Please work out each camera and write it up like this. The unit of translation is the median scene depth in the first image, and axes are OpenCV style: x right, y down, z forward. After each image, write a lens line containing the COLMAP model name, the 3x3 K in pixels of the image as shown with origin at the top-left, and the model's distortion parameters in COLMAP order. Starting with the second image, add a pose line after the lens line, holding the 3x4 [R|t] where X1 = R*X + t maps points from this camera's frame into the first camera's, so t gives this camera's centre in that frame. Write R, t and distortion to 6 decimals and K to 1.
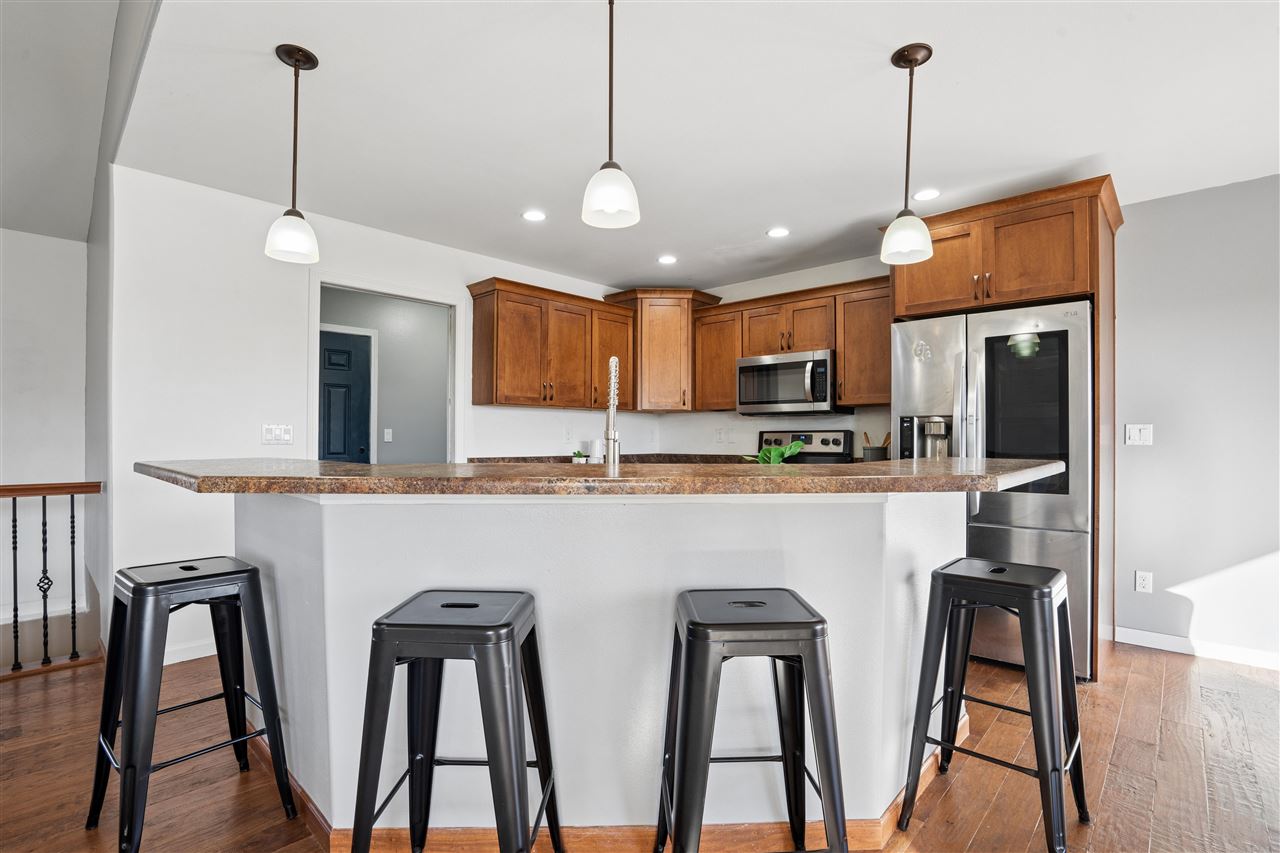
lens RADIAL K [[589.4, 0, 649.3], [0, 589.4, 435.2], [0, 0, 1]] dist [-0.049163, 0.016165]
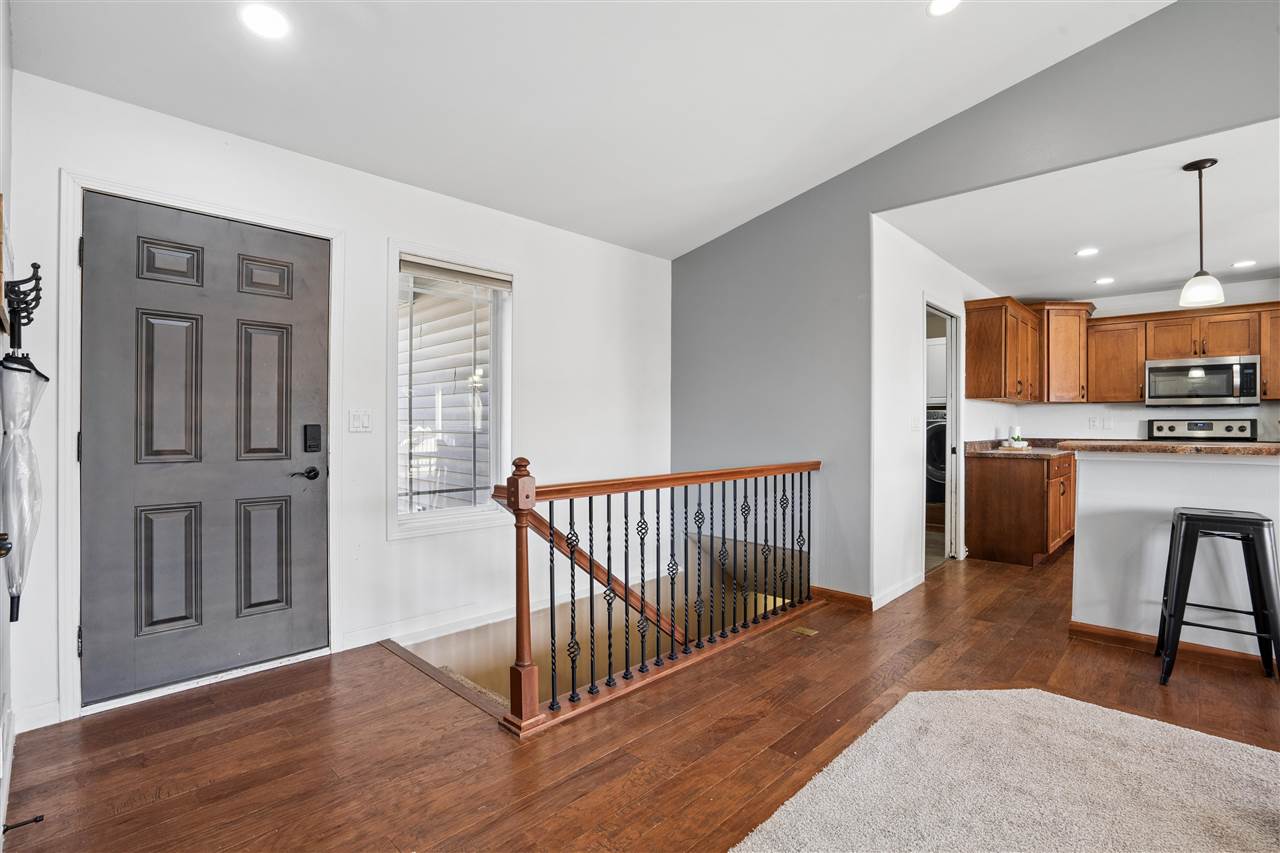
lens RADIAL K [[589.4, 0, 642.9], [0, 589.4, 428.9], [0, 0, 1]] dist [-0.049163, 0.016165]
pose [[0.999760, 0.002538, -0.021776, -1.196134], [-0.002293, 0.999934, 0.011281, 0.001472], [0.021803, -0.011228, 0.999699, -0.299944]]
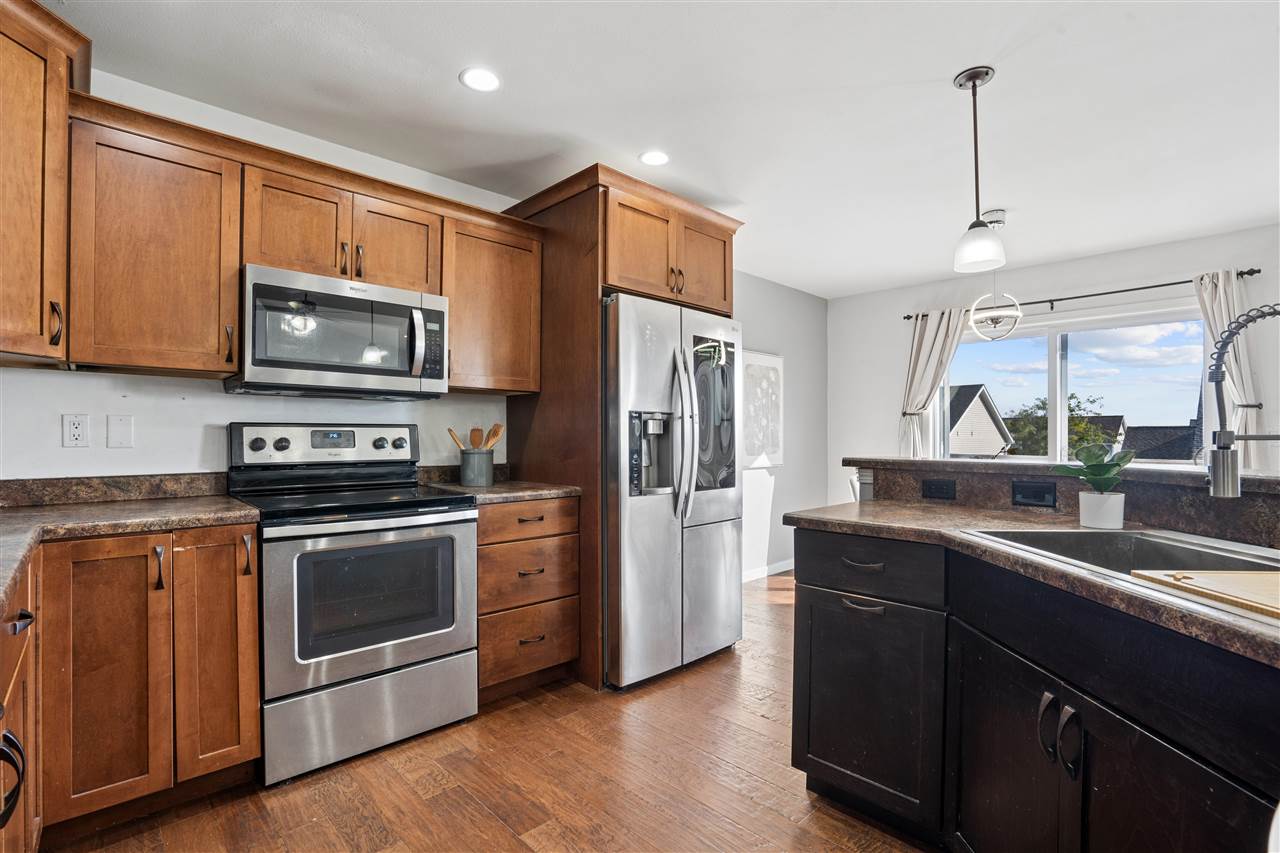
lens RADIAL K [[589.4, 0, 632.7], [0, 589.4, 426.6], [0, 0, 1]] dist [-0.049163, 0.016165]
pose [[0.080583, 0.011732, 0.996679, -0.370835], [-0.009307, 0.999896, -0.011017, -0.002046], [-0.996704, -0.008388, 0.080684, 0.907846]]
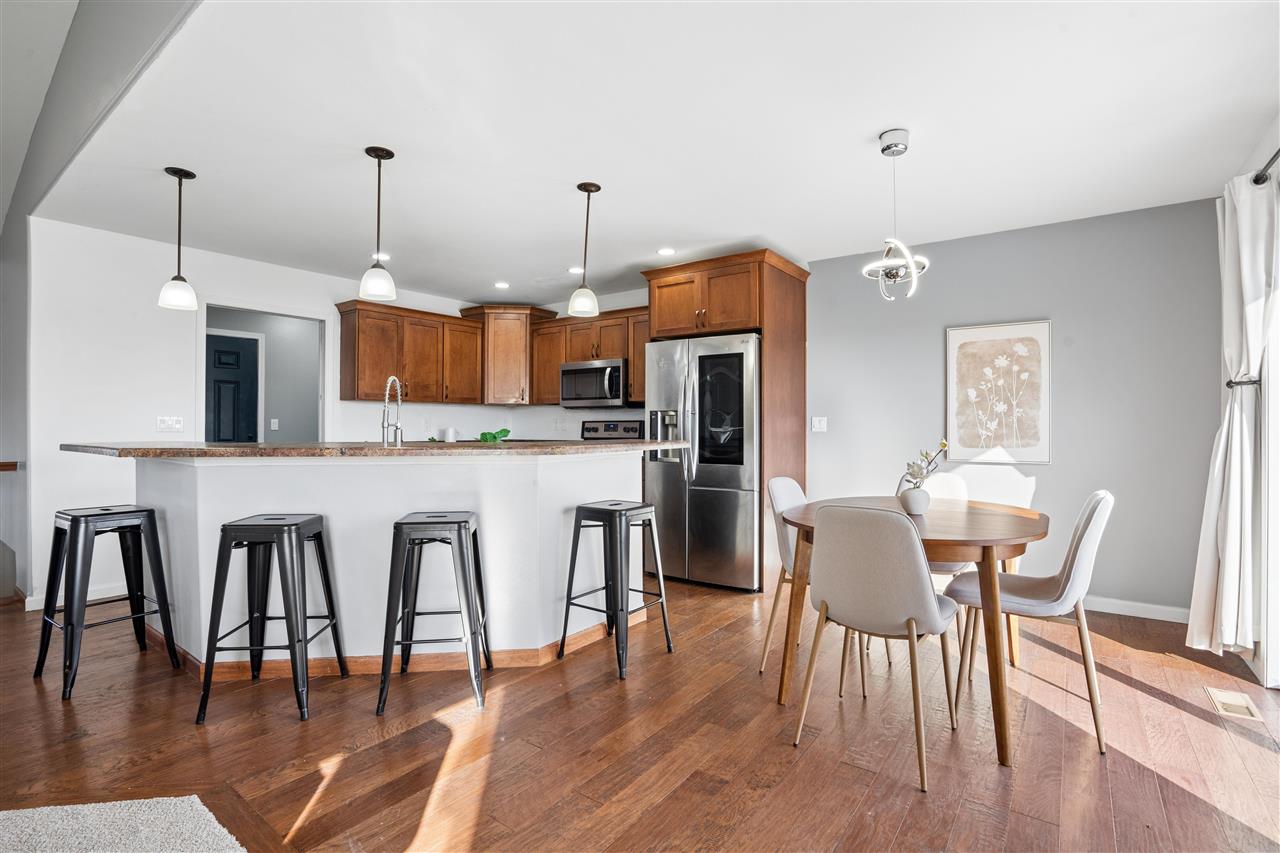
lens RADIAL K [[589.4, 0, 646.1], [0, 589.4, 423.8], [0, 0, 1]] dist [-0.049163, 0.016165]
pose [[0.993159, -0.000975, 0.116767, 0.251261], [0.001034, 0.999999, -0.000444, -0.000590], [-0.116766, 0.000561, 0.993159, -0.376632]]
